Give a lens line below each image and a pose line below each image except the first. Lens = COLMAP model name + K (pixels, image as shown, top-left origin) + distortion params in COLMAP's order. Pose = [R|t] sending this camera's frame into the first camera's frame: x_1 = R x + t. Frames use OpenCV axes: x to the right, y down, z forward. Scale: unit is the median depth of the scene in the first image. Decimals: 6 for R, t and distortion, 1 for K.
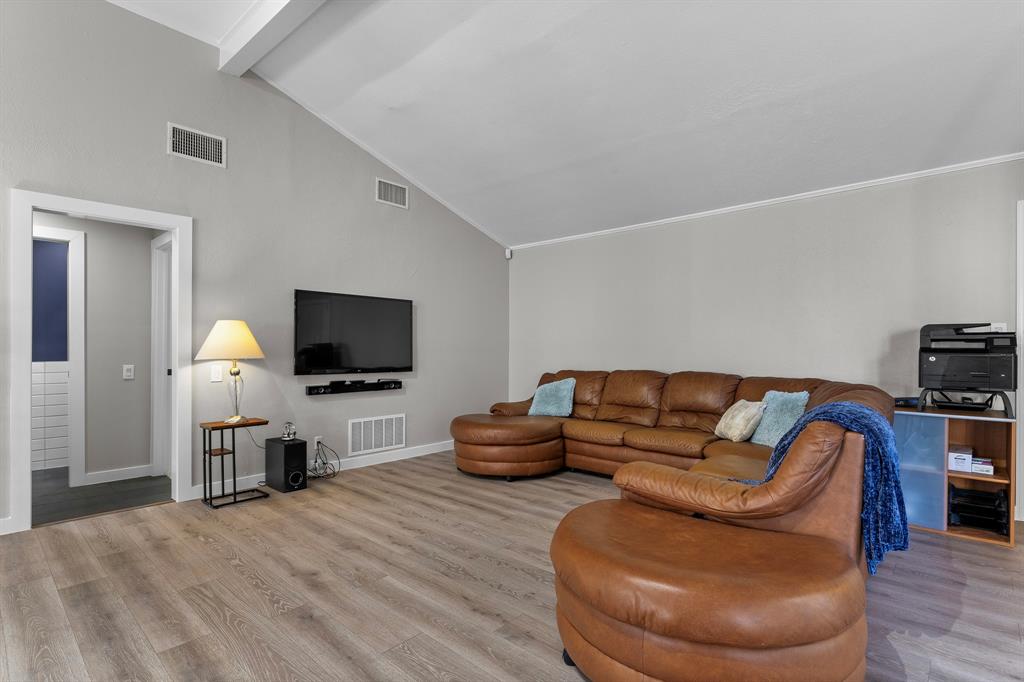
lens RADIAL K [[512.6, 0, 512.0], [0, 512.6, 341.0], [0, 0, 1]] dist [-0.000408, 0.000366]
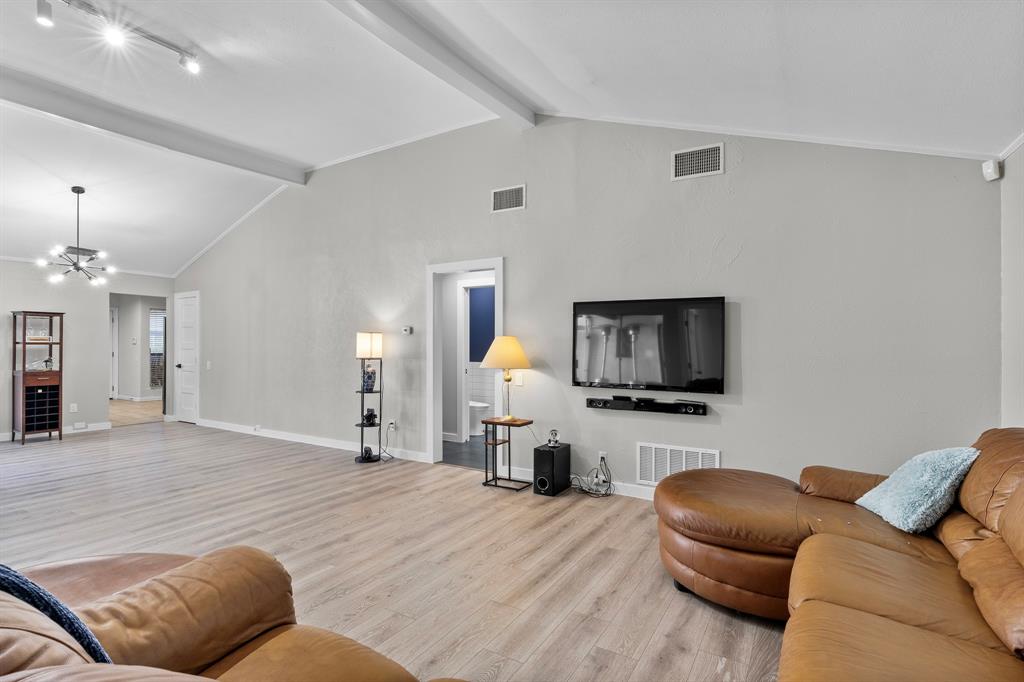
lens RADIAL K [[501.9, 0, 512.0], [0, 501.9, 341.0], [0, 0, 1]] dist [-0.006193, -0.000464]
pose [[0.182311, -0.009440, -0.983196, 0.618862], [0.010964, 0.999911, -0.007567, -0.019328], [0.983180, -0.009400, 0.182399, 0.792211]]
